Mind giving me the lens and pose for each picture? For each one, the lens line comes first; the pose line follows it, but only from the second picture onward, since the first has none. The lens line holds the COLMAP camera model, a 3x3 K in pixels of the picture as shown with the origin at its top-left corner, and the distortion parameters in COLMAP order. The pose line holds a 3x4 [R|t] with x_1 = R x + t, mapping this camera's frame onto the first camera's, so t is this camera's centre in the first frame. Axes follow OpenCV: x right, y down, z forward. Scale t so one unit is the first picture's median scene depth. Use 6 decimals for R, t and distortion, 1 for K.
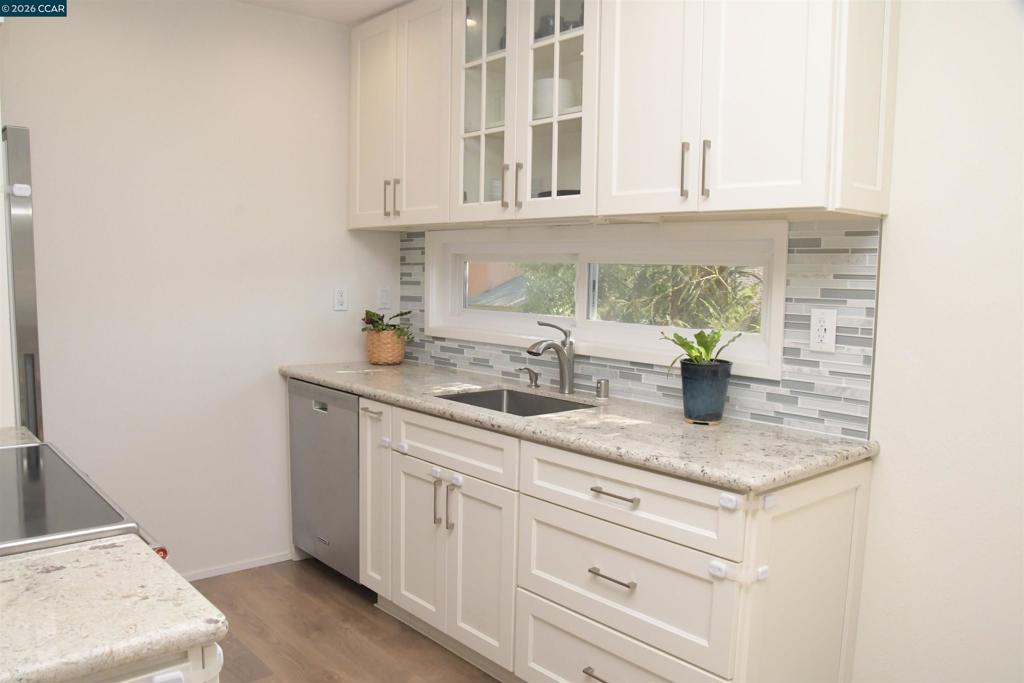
lens RADIAL K [[802.2, 0, 503.4], [0, 802.2, 358.2], [0, 0, 1]] dist [-0.145862, 0.109469]
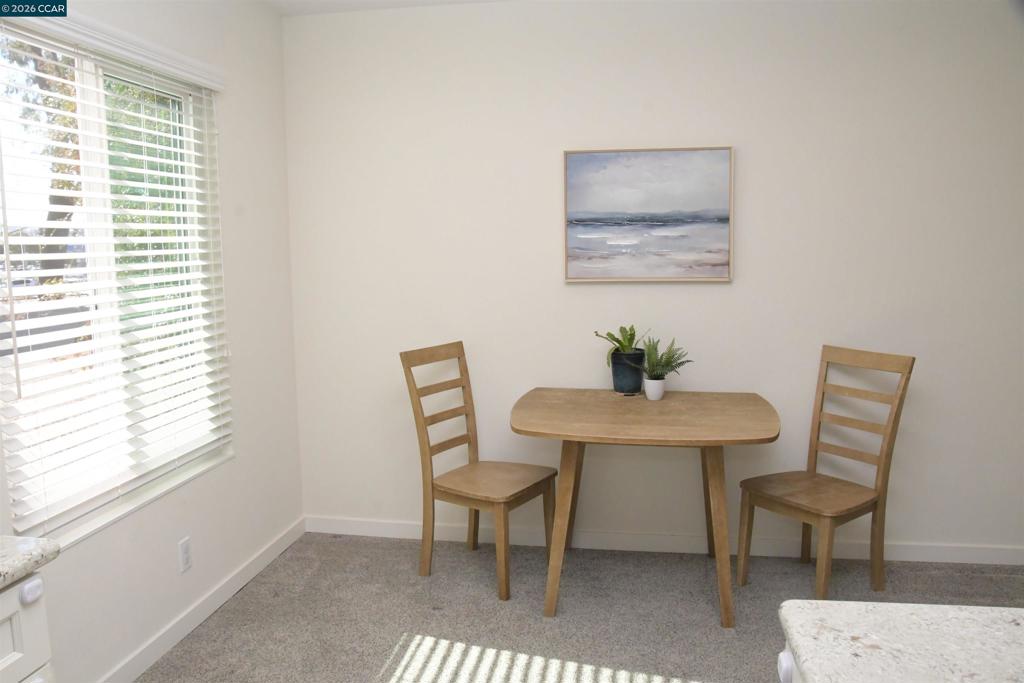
lens RADIAL K [[802.2, 0, 503.4], [0, 802.2, 358.2], [0, 0, 1]] dist [-0.145862, 0.109469]
pose [[-0.641534, -0.115977, 0.758276, -0.316968], [0.091320, 0.969928, 0.225609, -0.093652], [-0.761639, 0.213982, -0.611651, 0.672591]]
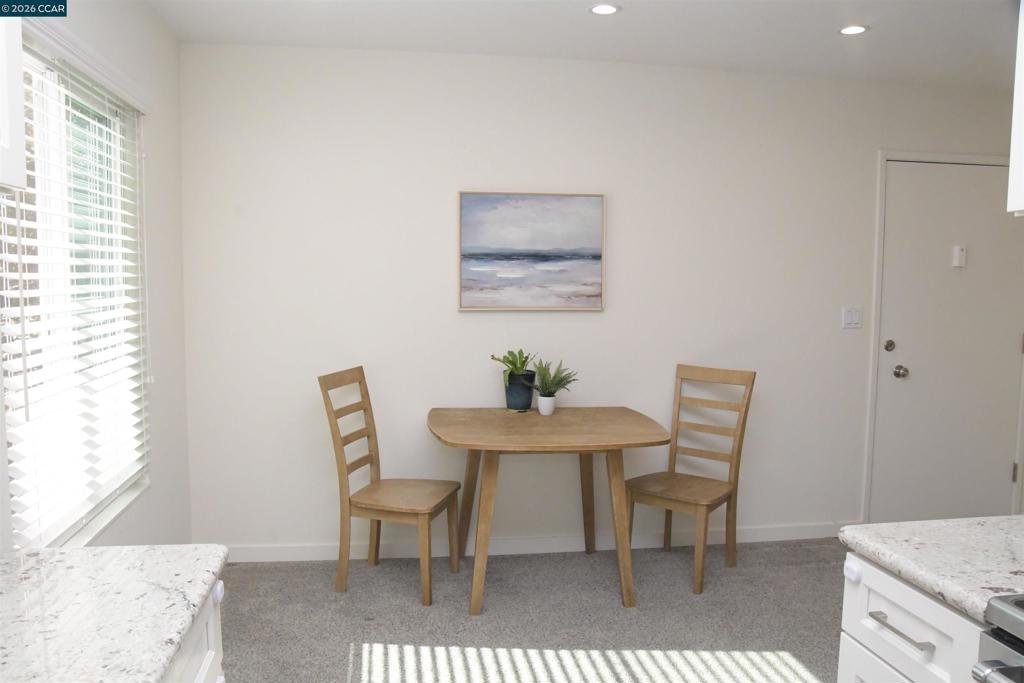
lens RADIAL K [[802.2, 0, 503.4], [0, 802.2, 358.2], [0, 0, 1]] dist [-0.145862, 0.109469]
pose [[-0.850529, -0.076010, 0.520406, -0.203217], [0.038530, 0.977837, 0.205793, -0.116518], [-0.524514, 0.195084, -0.828750, 0.912196]]
